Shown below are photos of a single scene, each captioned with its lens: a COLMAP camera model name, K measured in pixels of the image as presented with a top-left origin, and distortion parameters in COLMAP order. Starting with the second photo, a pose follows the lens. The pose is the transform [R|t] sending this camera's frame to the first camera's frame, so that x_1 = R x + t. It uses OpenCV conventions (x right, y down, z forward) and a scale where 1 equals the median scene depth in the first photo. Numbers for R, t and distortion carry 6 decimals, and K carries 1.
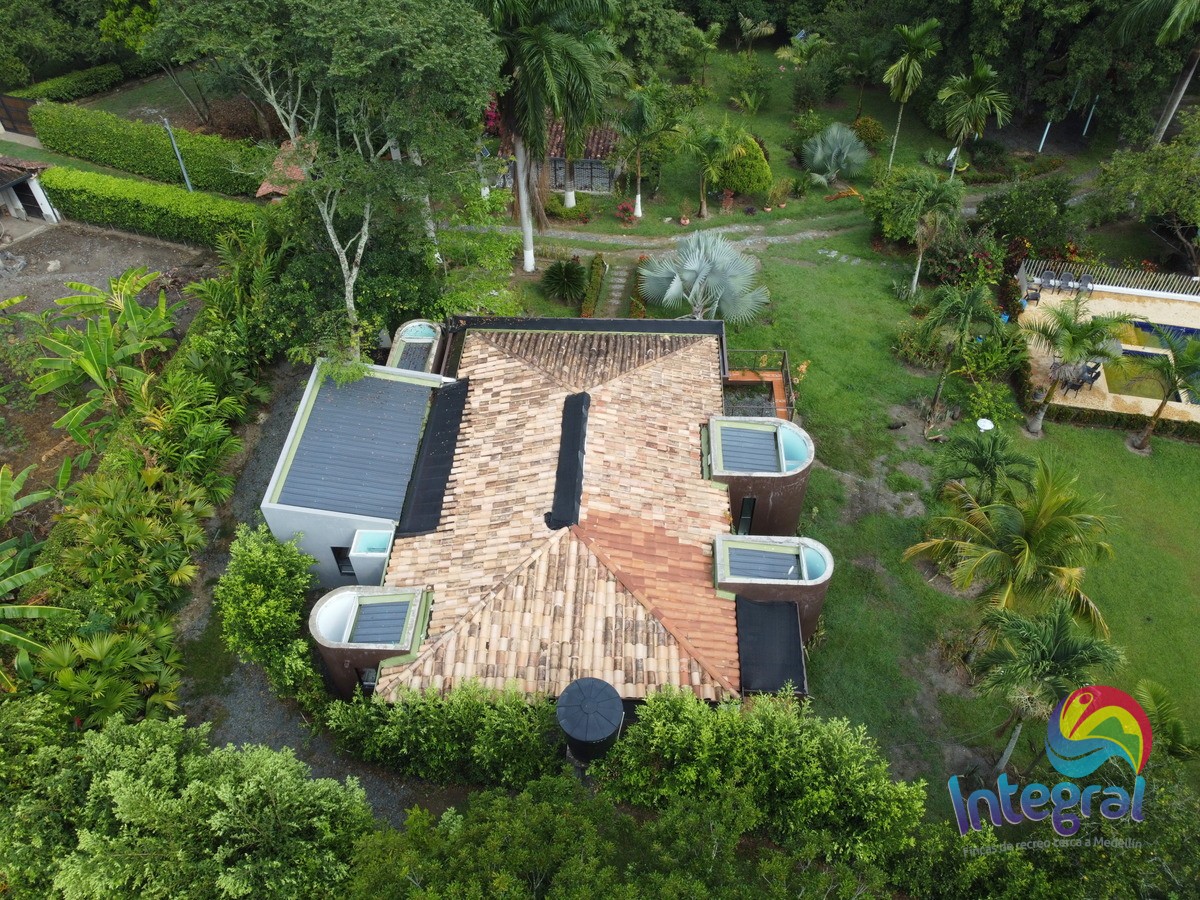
lens RADIAL K [[927.2, 0, 600.5], [0, 927.2, 447.5], [0, 0, 1]] dist [0.004184, -0.004041]
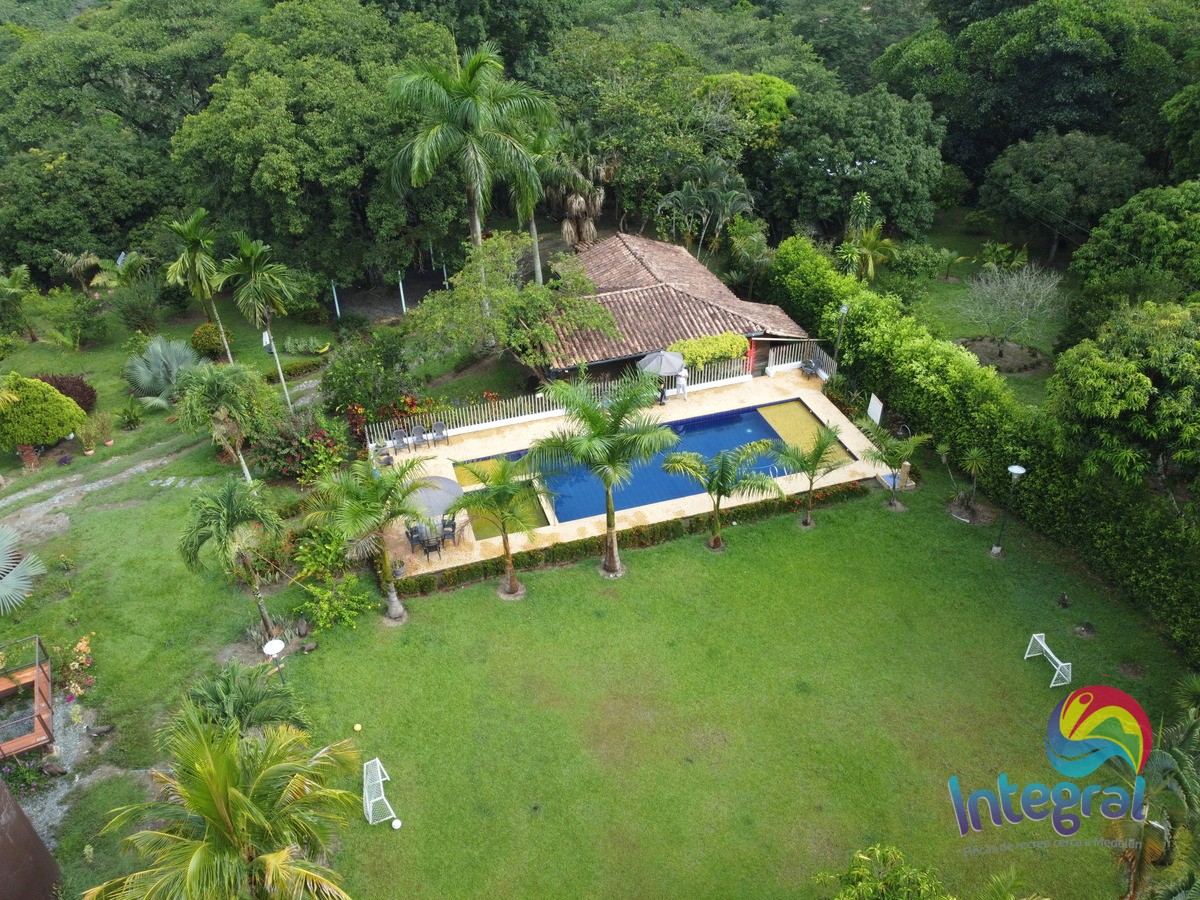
lens RADIAL K [[927.2, 0, 600.3], [0, 927.2, 450.4], [0, 0, 1]] dist [0.004184, -0.004041]
pose [[0.864259, -0.288762, 0.411914, 0.282212], [0.369471, 0.920074, -0.130213, 0.018734], [-0.341391, 0.264728, 0.901871, 0.126666]]
